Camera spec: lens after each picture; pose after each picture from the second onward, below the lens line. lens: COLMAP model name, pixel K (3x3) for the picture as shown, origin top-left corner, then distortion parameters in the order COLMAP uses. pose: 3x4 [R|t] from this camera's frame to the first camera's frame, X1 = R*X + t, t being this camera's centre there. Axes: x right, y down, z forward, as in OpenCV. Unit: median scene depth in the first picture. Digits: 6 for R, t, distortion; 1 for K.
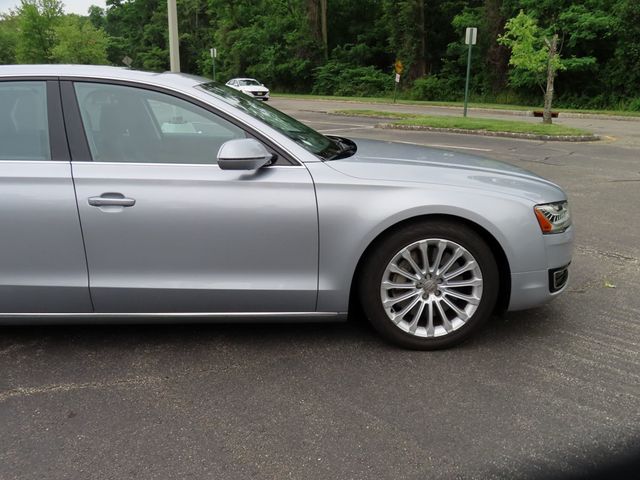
lens RADIAL K [[616.8, 0, 317.9], [0, 616.8, 240.9], [0, 0, 1]] dist [-0.014387, 0.001077]
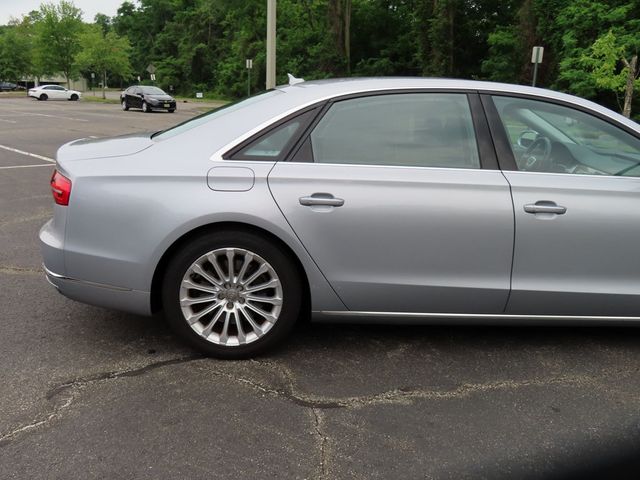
lens RADIAL K [[616.8, 0, 317.9], [0, 616.8, 240.9], [0, 0, 1]] dist [-0.014387, 0.001077]
pose [[0.999698, 0.023013, 0.008673, -0.053380], [-0.022840, 0.999548, -0.019572, 0.001480], [-0.009120, 0.019368, 0.999771, -0.003920]]
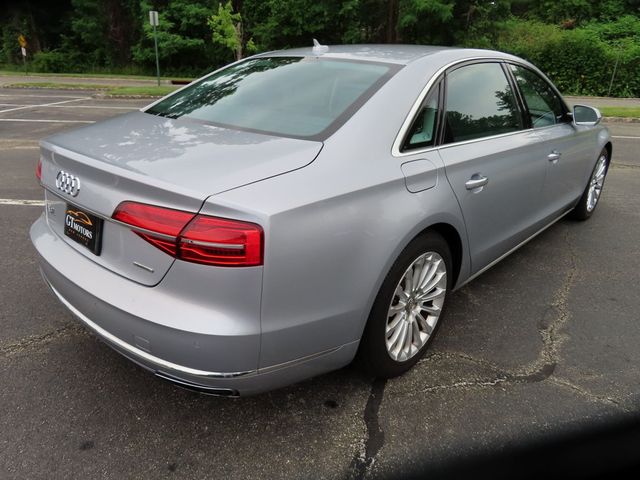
lens RADIAL K [[460.0, 0, 317.8], [0, 460.0, 239.5], [0, 0, 1]] dist [-0.010103, 0.004626]
pose [[0.714190, -0.244116, 0.656003, -0.103479], [0.159054, 0.969294, 0.187538, -0.011498], [-0.681641, -0.029598, 0.731088, 0.044017]]
